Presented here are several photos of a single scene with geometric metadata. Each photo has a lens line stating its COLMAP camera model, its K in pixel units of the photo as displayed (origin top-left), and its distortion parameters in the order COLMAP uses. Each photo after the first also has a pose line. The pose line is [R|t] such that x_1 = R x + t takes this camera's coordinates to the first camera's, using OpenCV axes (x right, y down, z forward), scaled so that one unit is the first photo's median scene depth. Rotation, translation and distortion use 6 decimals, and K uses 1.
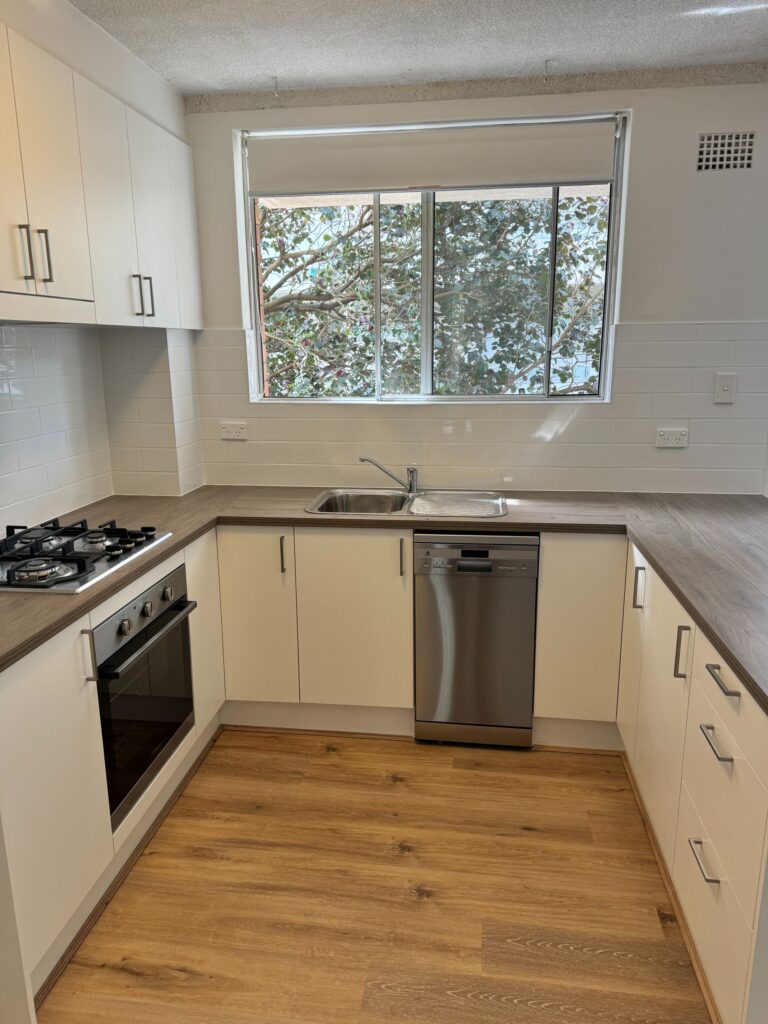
lens RADIAL K [[723.8, 0, 384.0], [0, 723.8, 512.0], [0, 0, 1]] dist [0.053825, -0.054850]
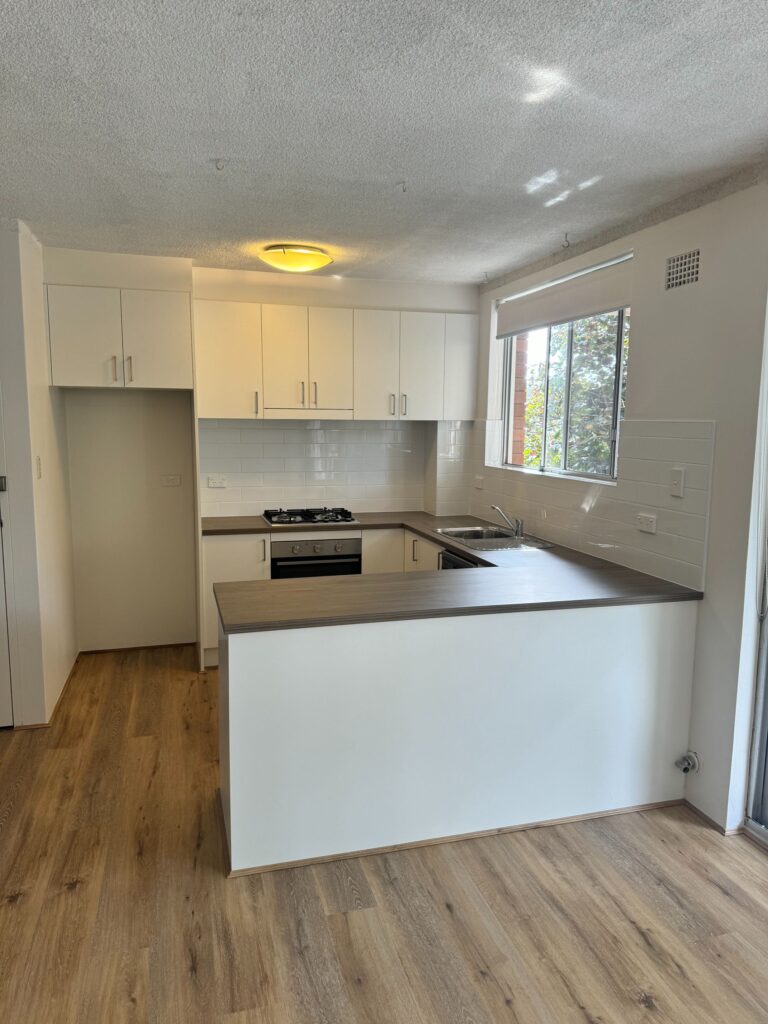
lens RADIAL K [[723.8, 0, 384.0], [0, 723.8, 512.0], [0, 0, 1]] dist [0.053825, -0.054850]
pose [[0.398557, 0.127625, -0.908220, 1.557412], [-0.214003, 0.975876, 0.043220, -0.100861], [0.891827, 0.177136, 0.416254, 0.237232]]
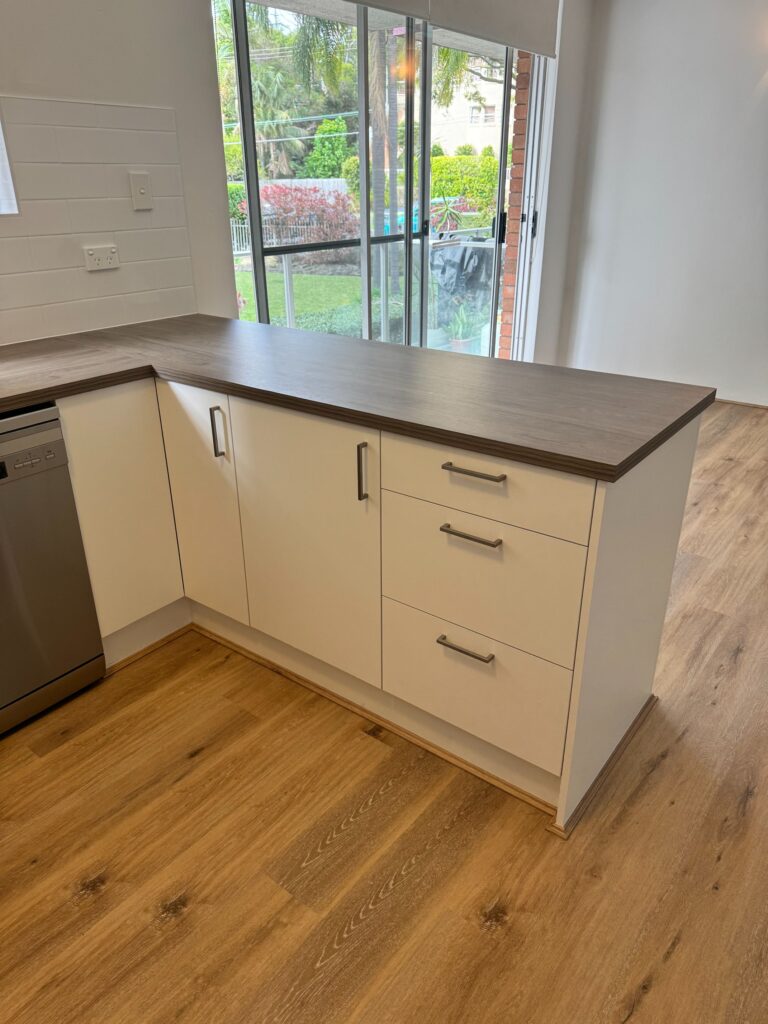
lens RADIAL K [[723.8, 0, 384.0], [0, 723.8, 512.0], [0, 0, 1]] dist [0.053825, -0.054850]
pose [[0.503924, -0.353475, 0.788109, -0.242339], [0.194772, 0.935431, 0.295012, -0.019237], [-0.841501, 0.004838, 0.540233, 0.374077]]
